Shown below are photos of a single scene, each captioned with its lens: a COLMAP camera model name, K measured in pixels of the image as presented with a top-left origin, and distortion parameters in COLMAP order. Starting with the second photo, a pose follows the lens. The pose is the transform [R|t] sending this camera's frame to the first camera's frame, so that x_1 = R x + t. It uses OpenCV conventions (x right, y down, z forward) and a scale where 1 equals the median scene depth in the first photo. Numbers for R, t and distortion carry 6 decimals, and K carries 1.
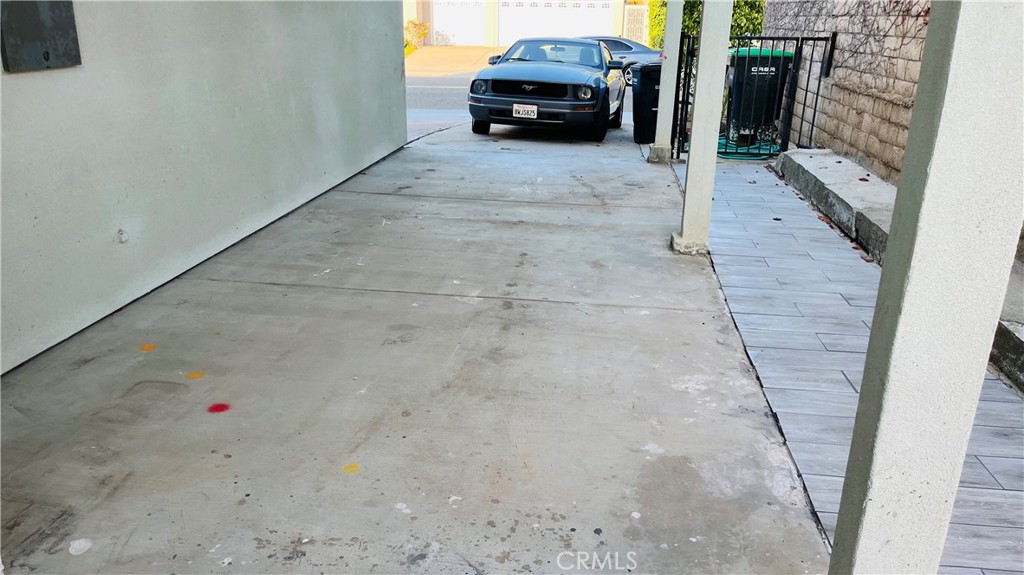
lens RADIAL K [[774.3, 0, 506.9], [0, 774.3, 291.1], [0, 0, 1]] dist [0.077533, -0.106616]
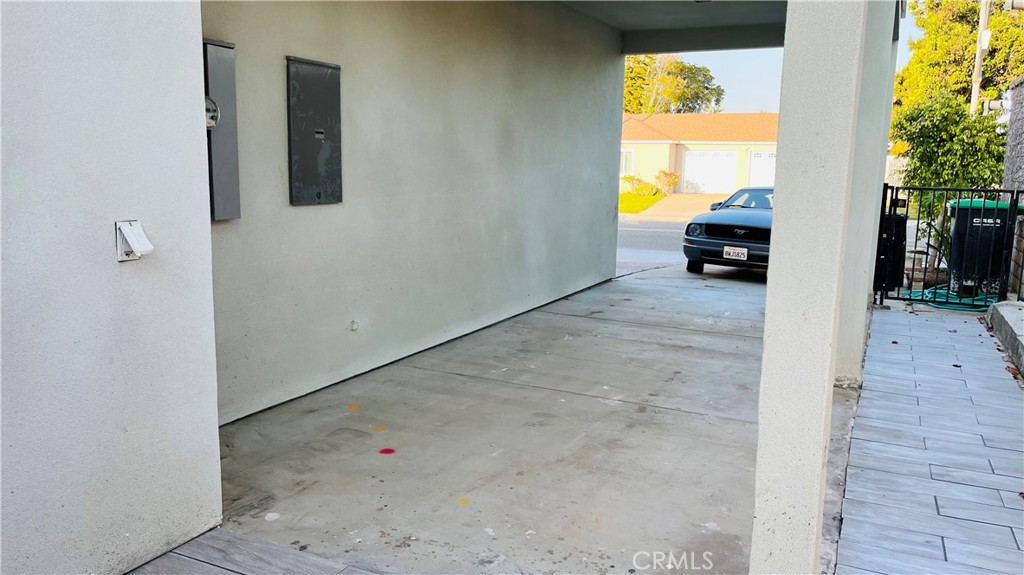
lens RADIAL K [[774.3, 0, 505.1], [0, 774.3, 289.6], [0, 0, 1]] dist [0.077533, -0.106616]
pose [[0.946265, 0.054307, -0.318799, 0.166834], [-0.110834, 0.980556, -0.161942, 0.053117], [0.303806, 0.188574, 0.933885, -0.166640]]
